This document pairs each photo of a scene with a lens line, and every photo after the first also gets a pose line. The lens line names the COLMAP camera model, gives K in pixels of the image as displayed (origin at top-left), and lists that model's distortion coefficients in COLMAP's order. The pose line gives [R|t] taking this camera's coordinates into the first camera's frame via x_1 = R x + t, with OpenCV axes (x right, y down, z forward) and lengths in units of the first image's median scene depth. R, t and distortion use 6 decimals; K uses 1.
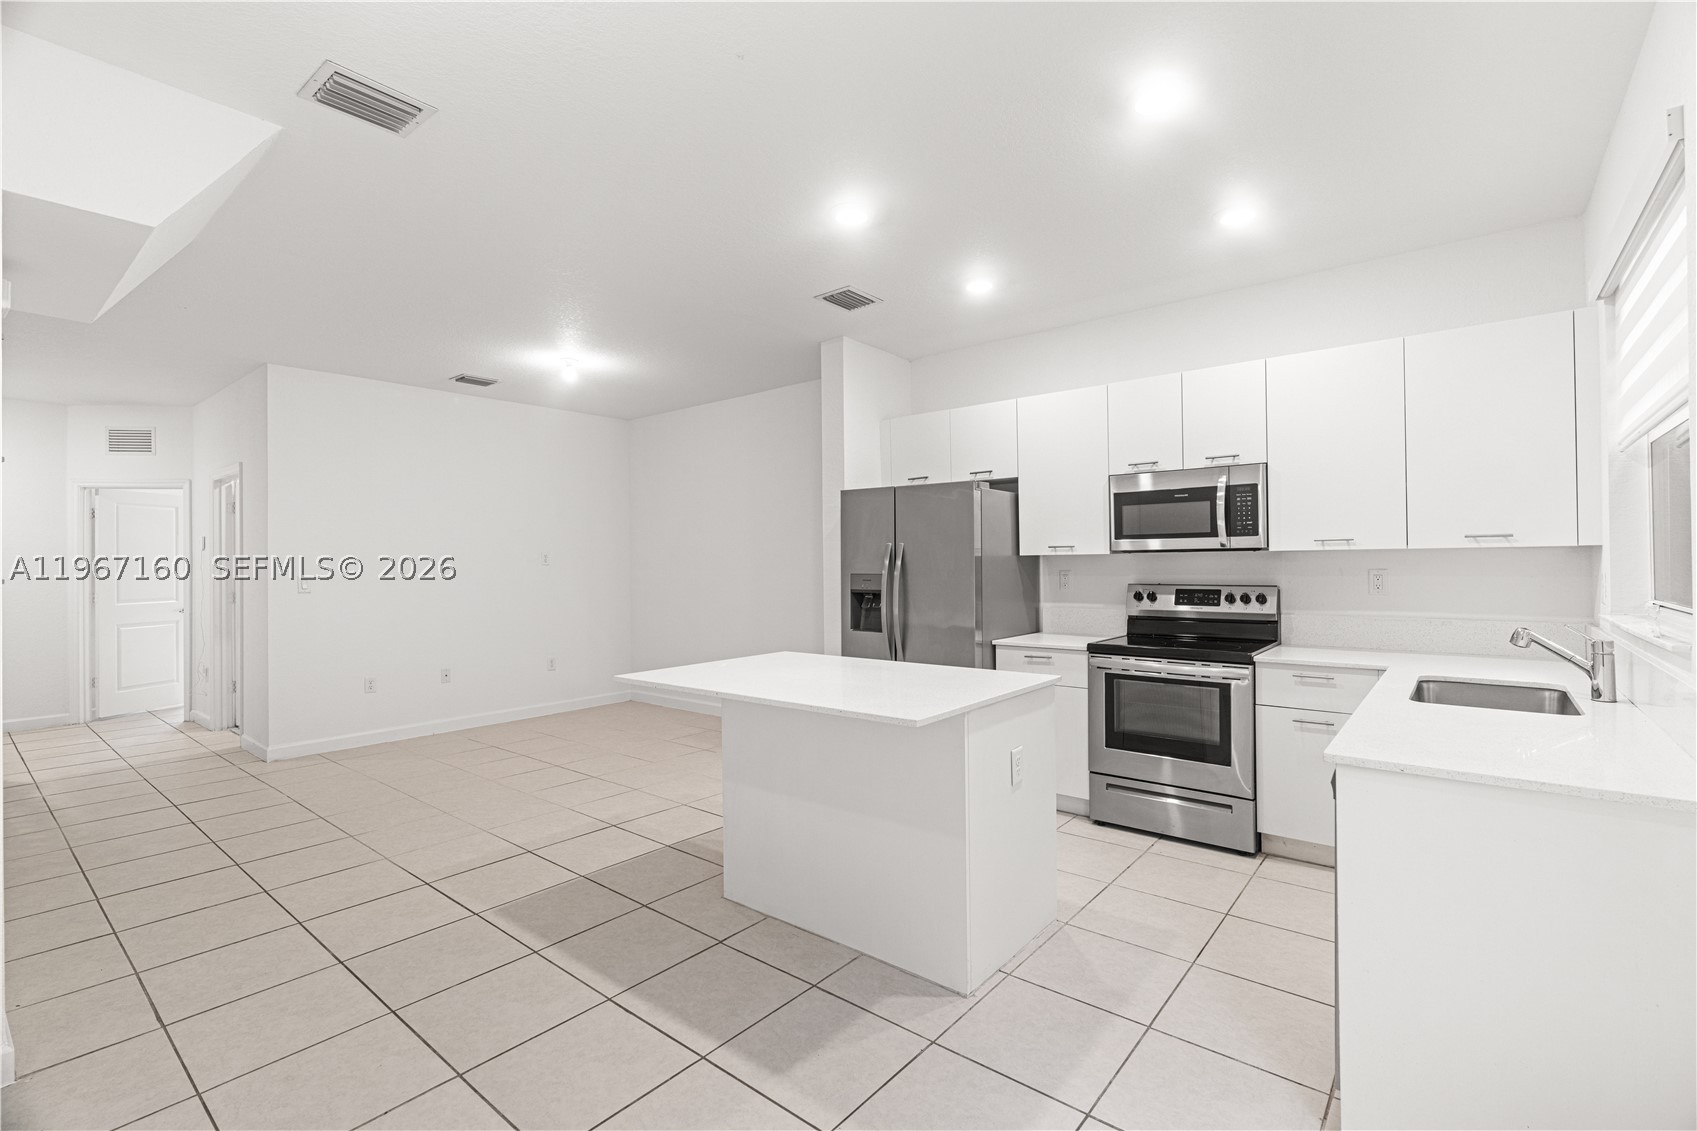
lens RADIAL K [[763.5, 0, 854.6], [0, 763.5, 556.9], [0, 0, 1]] dist [-0.006104, 0.002271]
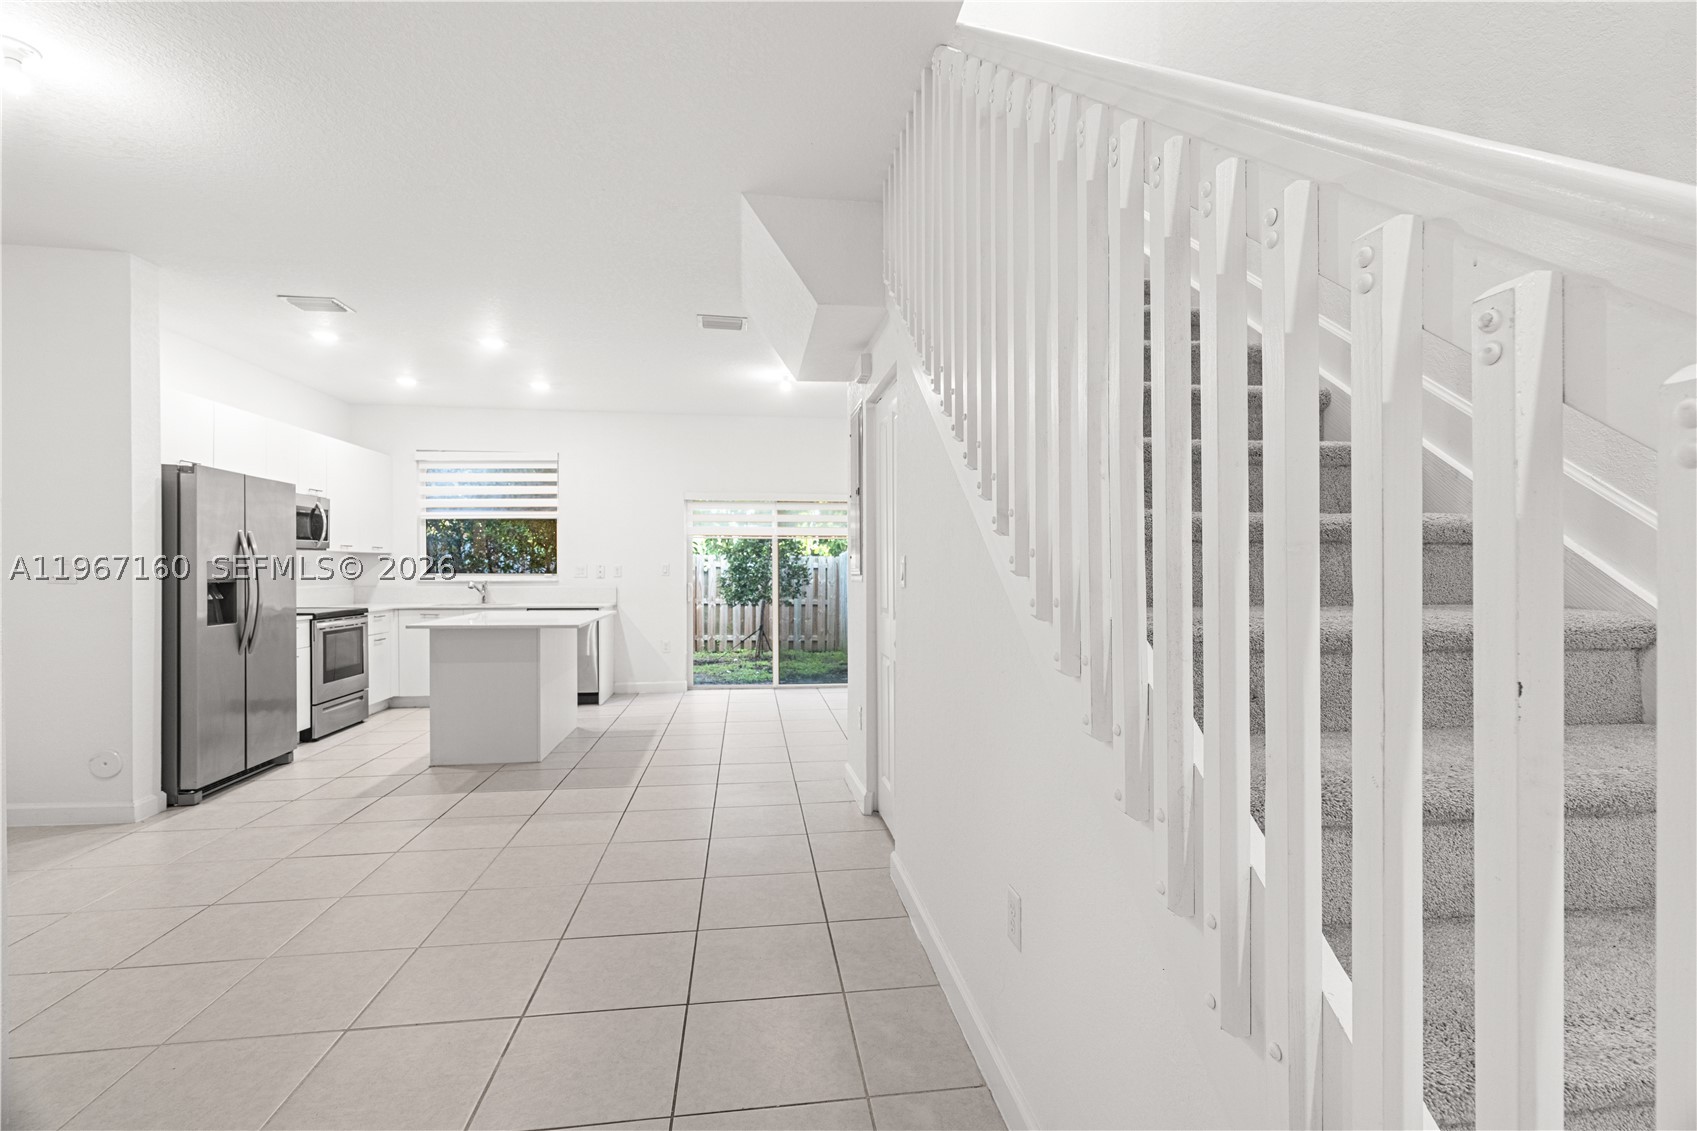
lens RADIAL K [[763.5, 0, 852.5], [0, 763.5, 577.1], [0, 0, 1]] dist [-0.006104, 0.002271]
pose [[-0.733225, -0.000913, 0.679985, -1.268267], [-0.002068, 0.999997, -0.000888, 0.043459], [-0.679983, -0.002057, -0.733225, 1.262710]]
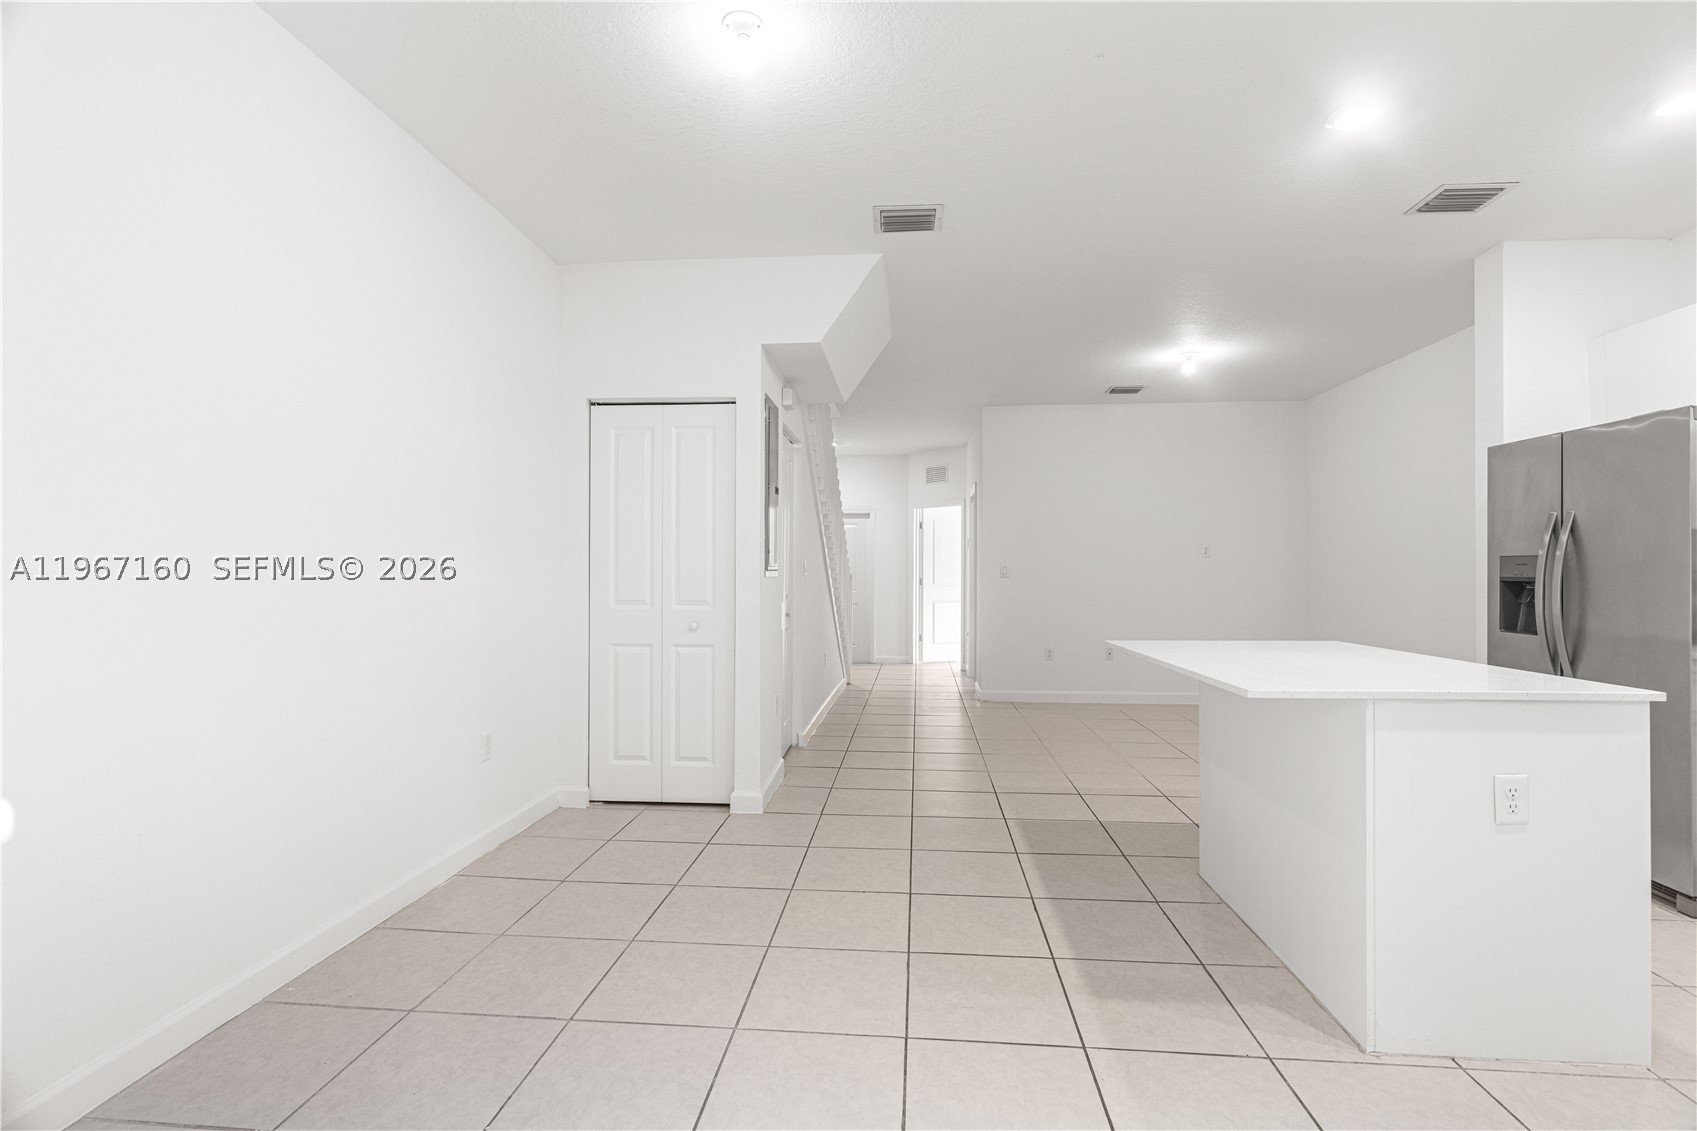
lens RADIAL K [[763.5, 0, 853.4], [0, 763.5, 566.6], [0, 0, 1]] dist [-0.006104, 0.002271]
pose [[0.564483, 0.000616, -0.825445, 0.285236], [0.001056, 0.999998, 0.001469, 0.034153], [0.825444, -0.001701, 0.564481, 0.055097]]
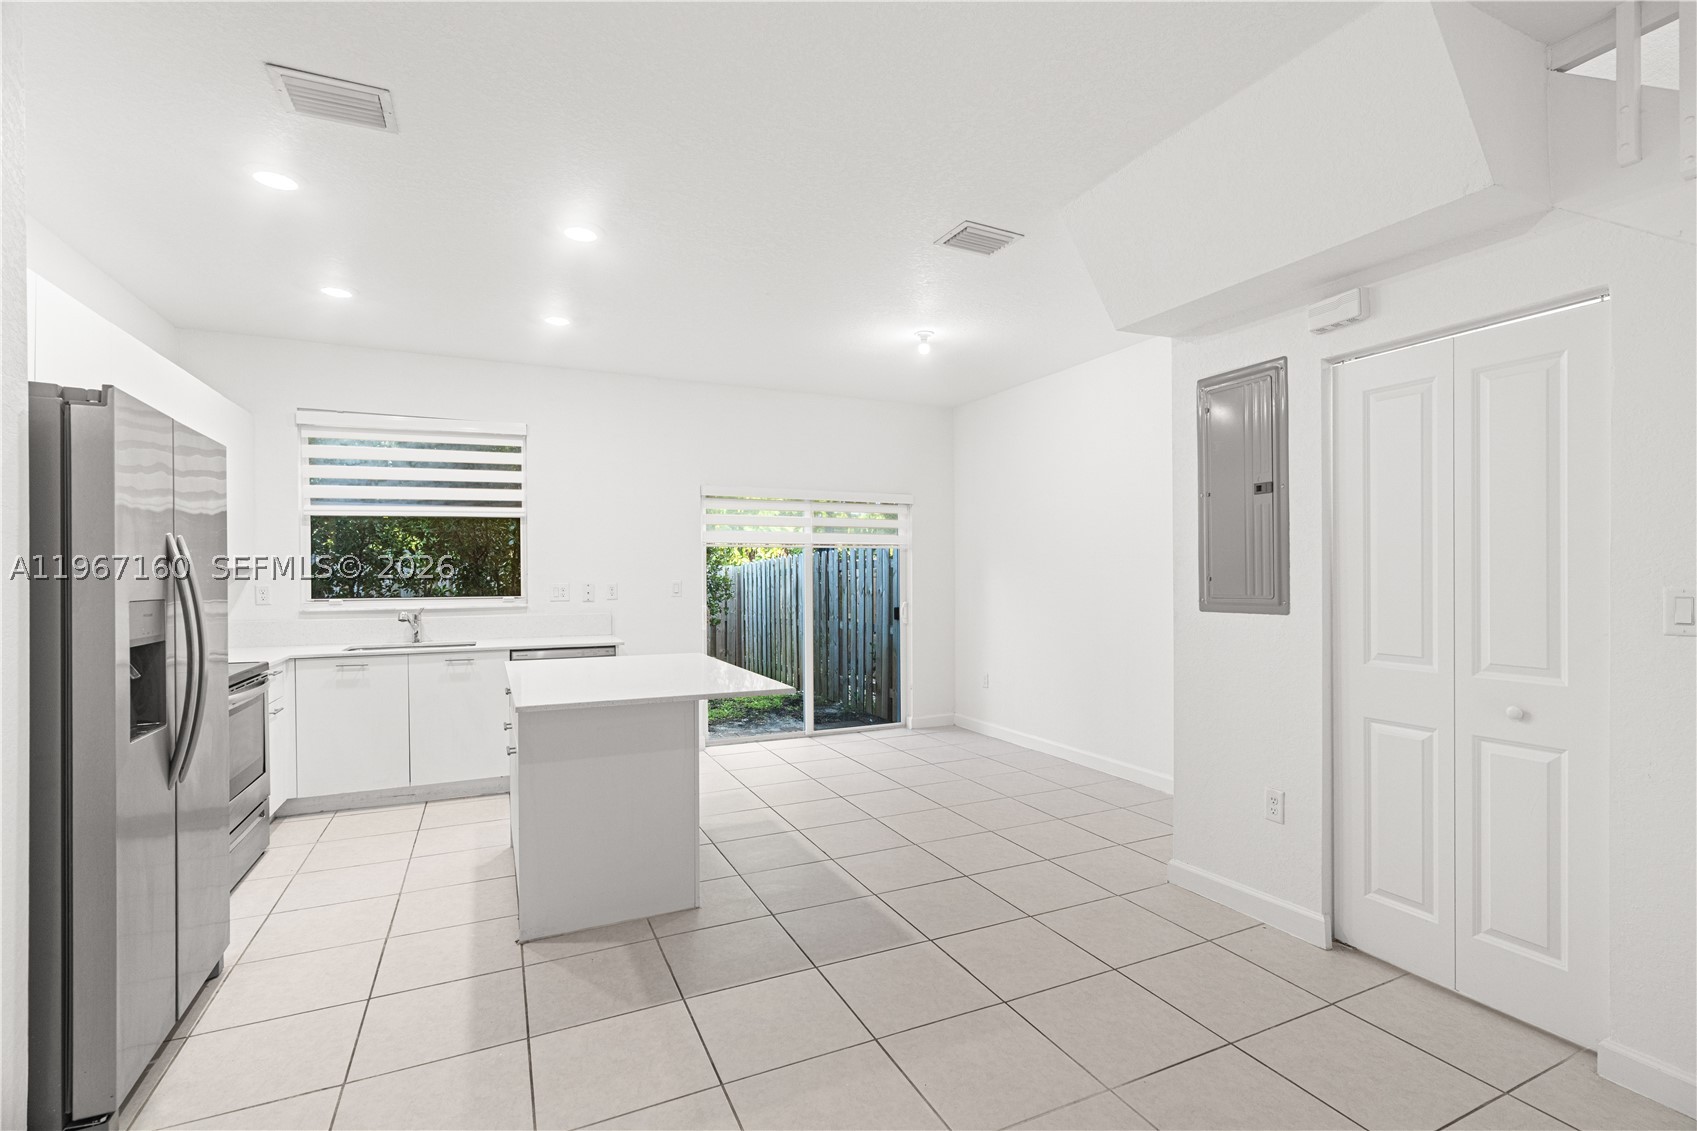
lens RADIAL K [[763.5, 0, 851.5], [0, 763.5, 580.4], [0, 0, 1]] dist [-0.006104, 0.002271]
pose [[-0.900514, 0.009486, 0.434724, -0.576784], [0.009705, 0.999951, -0.001716, 0.016797], [-0.434719, 0.002674, -0.900562, 1.325952]]
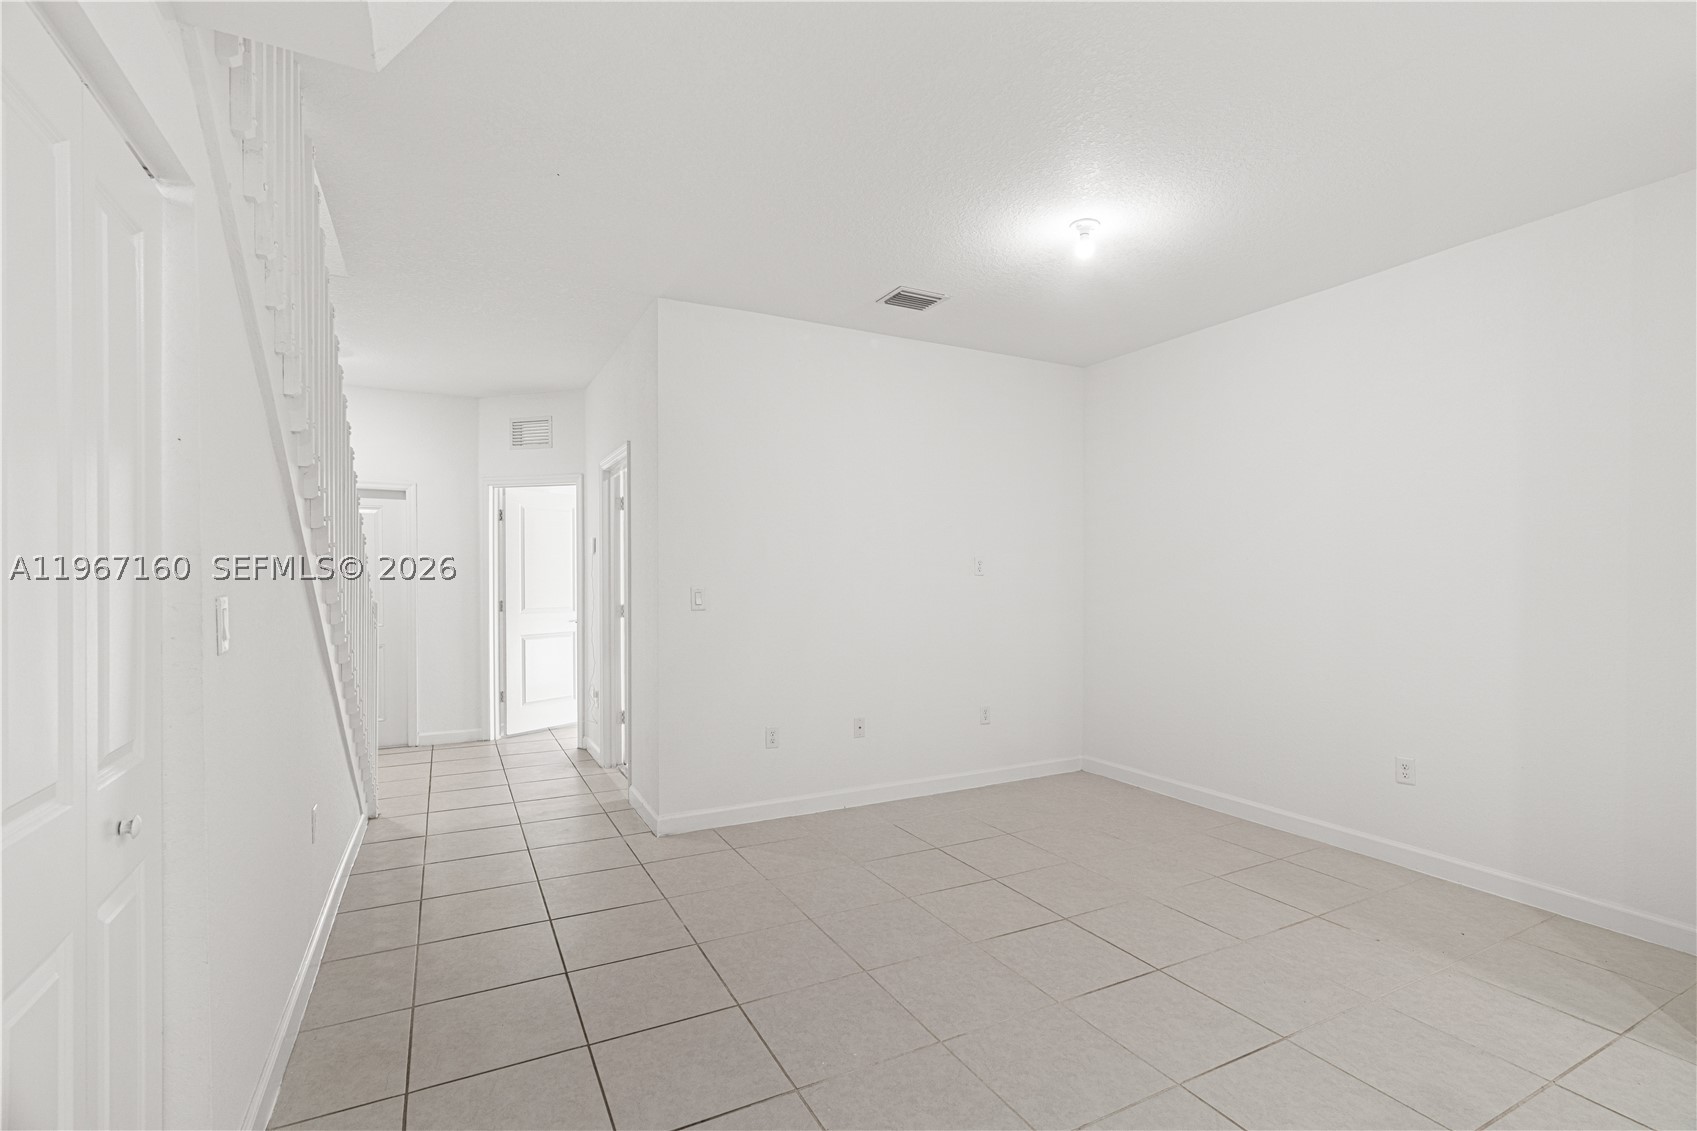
lens RADIAL K [[763.5, 0, 845.2], [0, 763.5, 584.6], [0, 0, 1]] dist [-0.006104, 0.002271]
pose [[0.919060, 0.013629, -0.393883, -0.392443], [-0.004881, 0.999719, 0.023205, 0.005369], [0.394088, -0.019404, 0.918868, 0.492241]]
